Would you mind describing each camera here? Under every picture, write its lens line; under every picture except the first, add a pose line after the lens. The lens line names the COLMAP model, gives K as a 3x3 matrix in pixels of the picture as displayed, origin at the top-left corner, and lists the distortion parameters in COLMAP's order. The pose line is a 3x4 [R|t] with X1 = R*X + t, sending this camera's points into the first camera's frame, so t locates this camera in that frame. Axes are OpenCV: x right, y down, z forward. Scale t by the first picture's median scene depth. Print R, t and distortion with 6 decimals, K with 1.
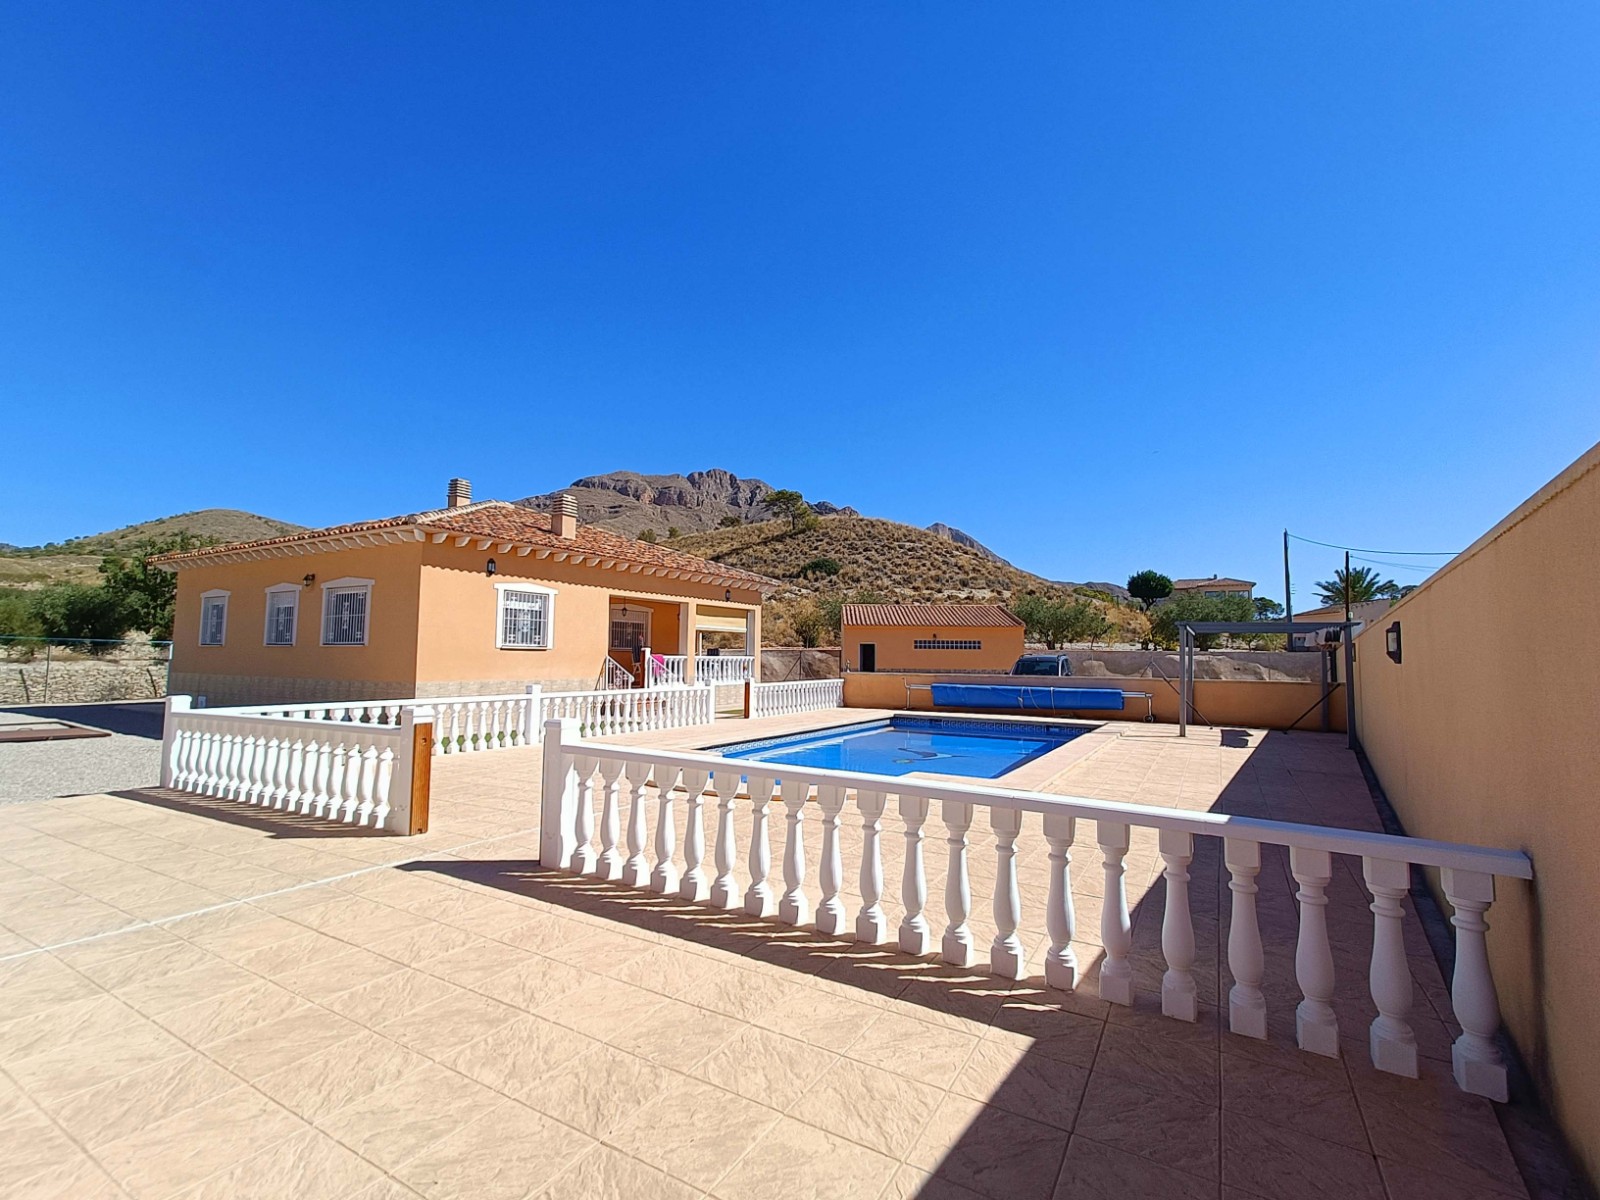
lens RADIAL K [[720.1, 0, 805.1], [0, 720.1, 602.3], [0, 0, 1]] dist [0.004118, 0.001701]
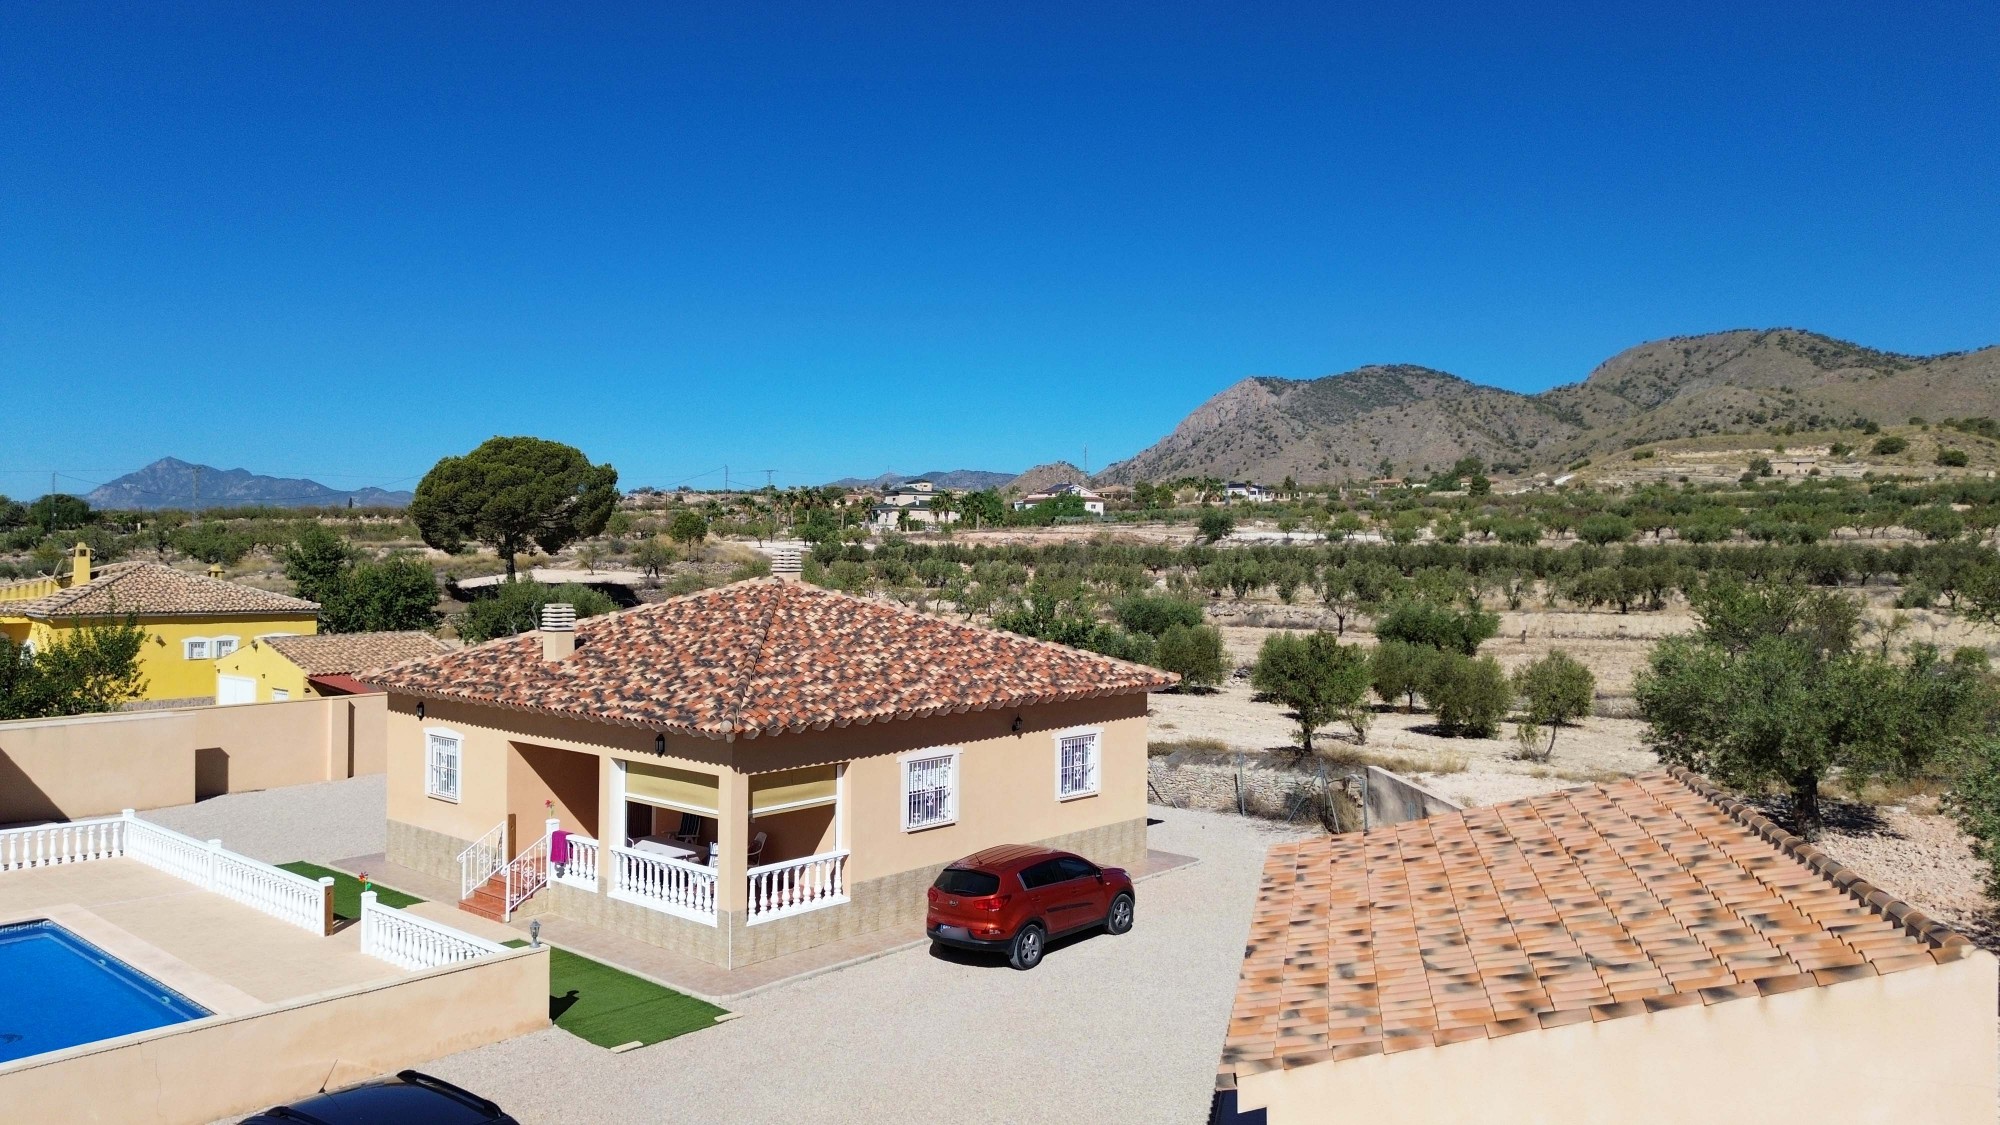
lens RADIAL K [[1414.6, 0, 1011.7], [0, 1414.6, 555.3], [0, 0, 1]] dist [0.085668, -0.086821]
pose [[-0.195277, -0.008946, -0.980707, 0.455693], [0.066620, 0.997528, -0.022365, -0.055956], [0.978483, -0.069702, -0.194198, 0.761374]]
